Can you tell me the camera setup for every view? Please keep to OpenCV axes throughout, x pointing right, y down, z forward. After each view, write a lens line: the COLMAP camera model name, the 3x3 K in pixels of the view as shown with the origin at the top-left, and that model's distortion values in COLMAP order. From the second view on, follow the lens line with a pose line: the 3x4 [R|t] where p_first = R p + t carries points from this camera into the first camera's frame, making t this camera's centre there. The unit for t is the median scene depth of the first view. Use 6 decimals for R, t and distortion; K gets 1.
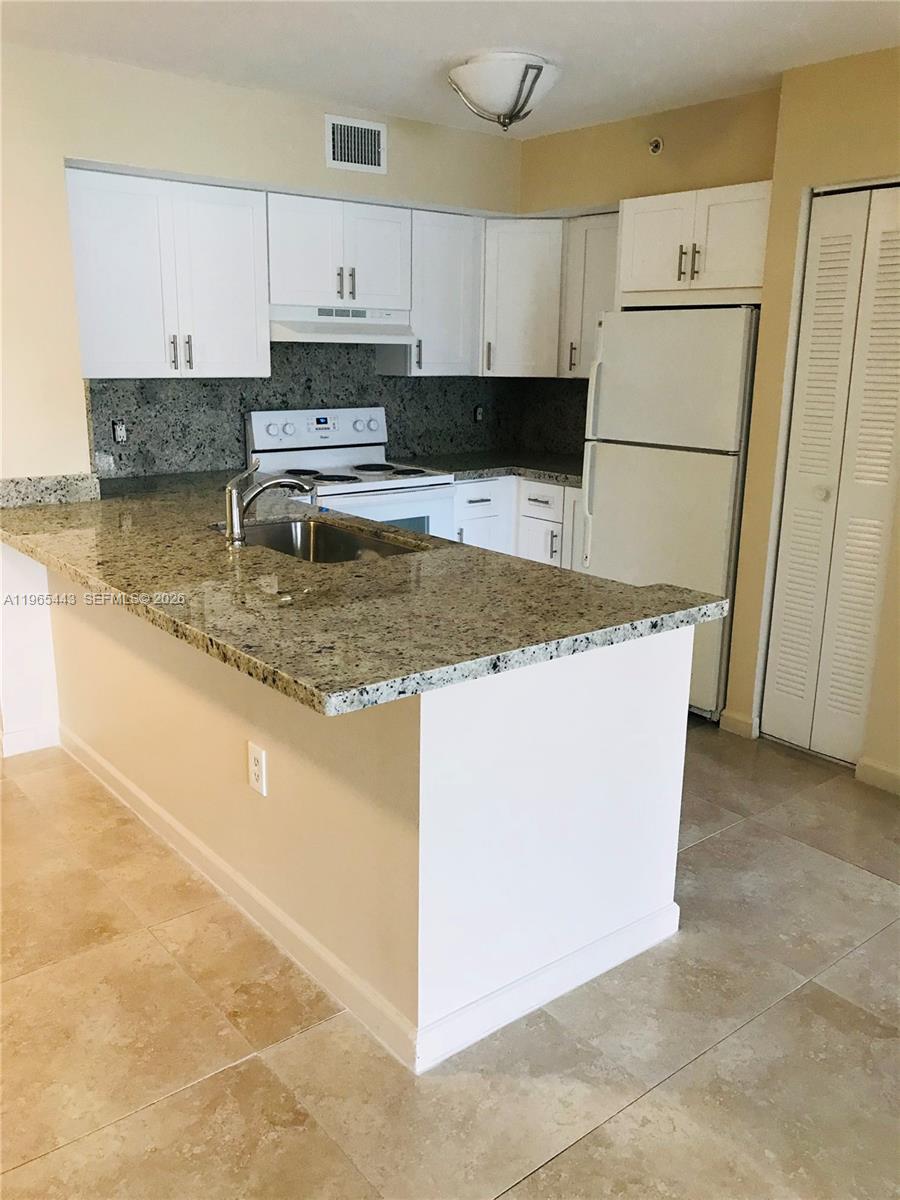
lens RADIAL K [[991.2, 0, 450.0], [0, 991.2, 600.0], [0, 0, 1]] dist [-0.004733, -0.011803]
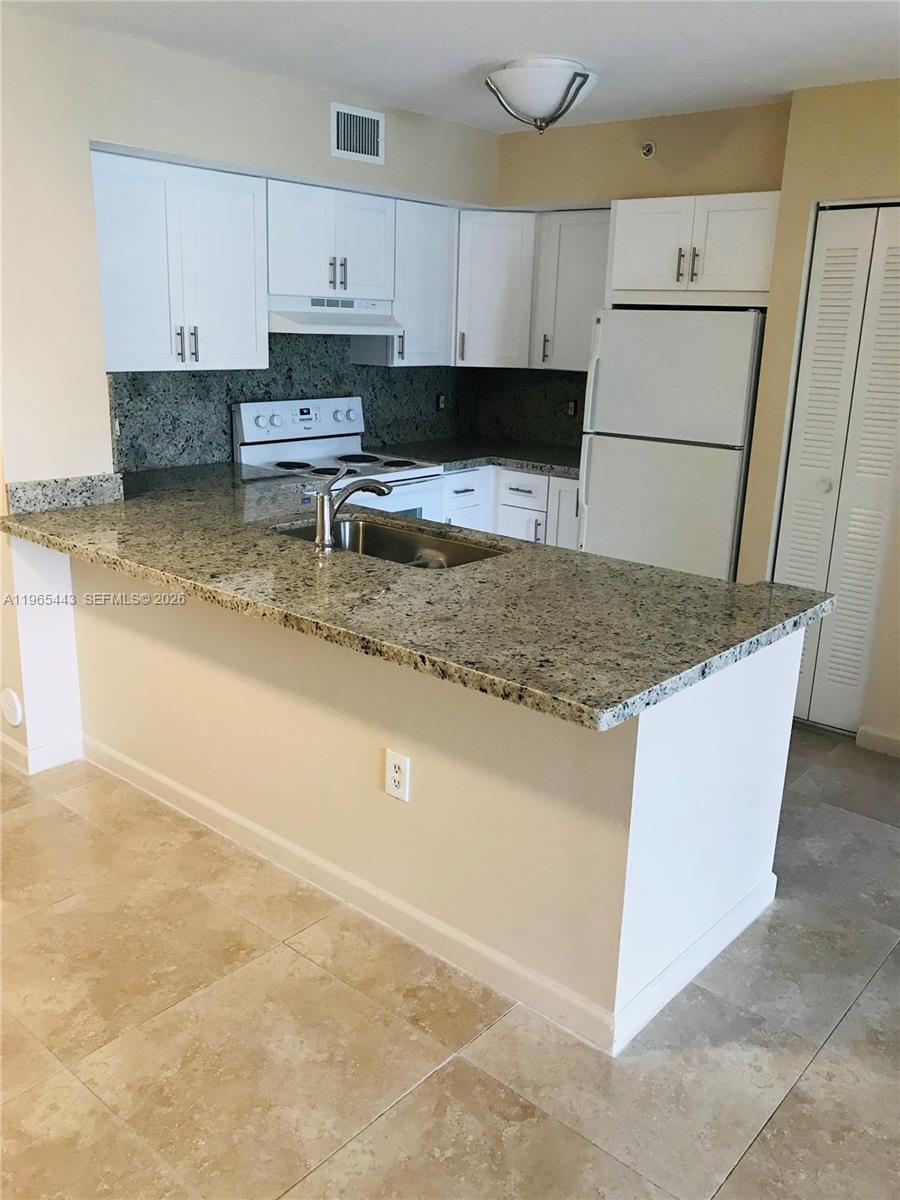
lens RADIAL K [[991.2, 0, 450.0], [0, 991.2, 600.0], [0, 0, 1]] dist [-0.004733, -0.011803]
pose [[0.984526, -0.032221, 0.172248, -0.211238], [0.027140, 0.999127, 0.031773, -0.027216], [-0.173122, -0.026606, 0.984541, -0.000229]]
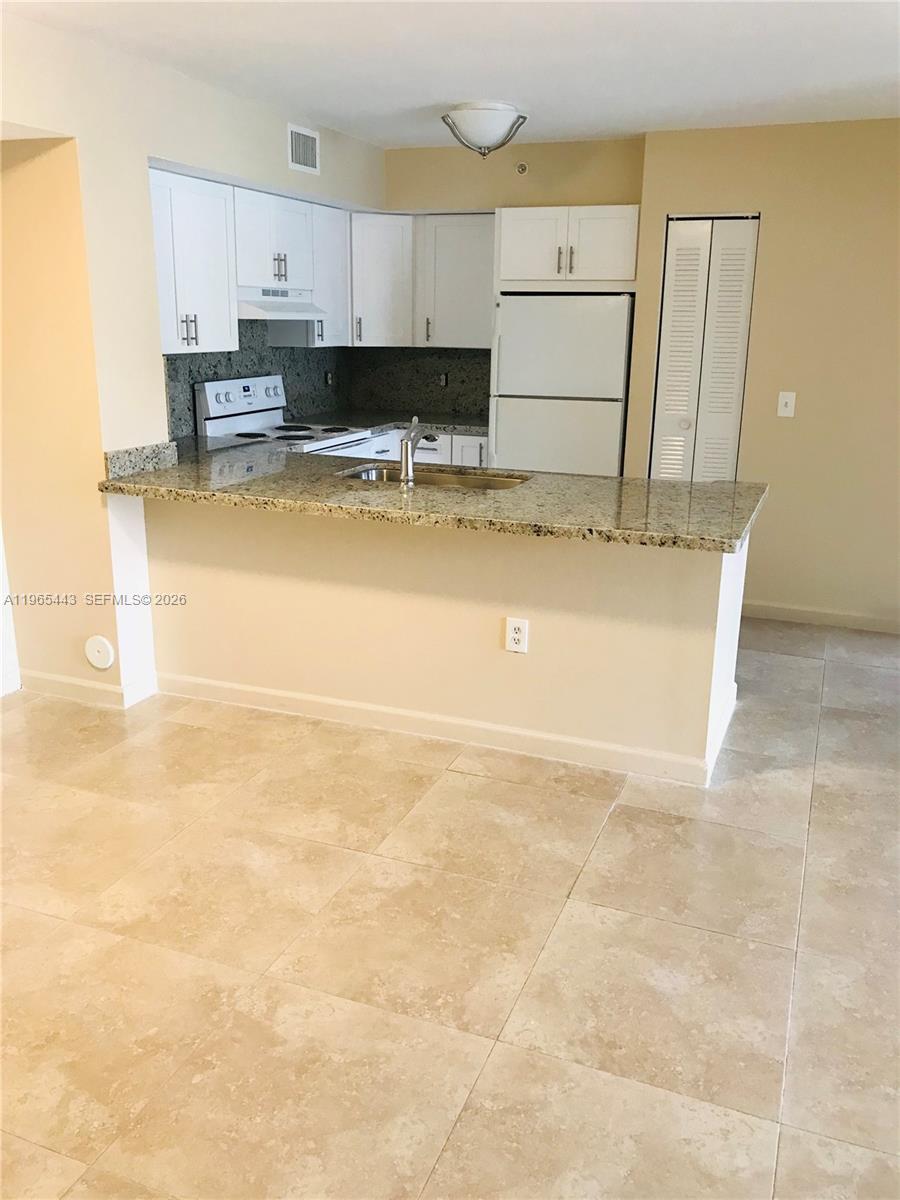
lens RADIAL K [[991.2, 0, 450.0], [0, 991.2, 600.0], [0, 0, 1]] dist [-0.004733, -0.011803]
pose [[0.872792, -0.136112, 0.468729, -0.630234], [0.118597, 0.990690, 0.066850, 0.010750], [-0.473464, -0.002756, 0.880809, -0.126612]]
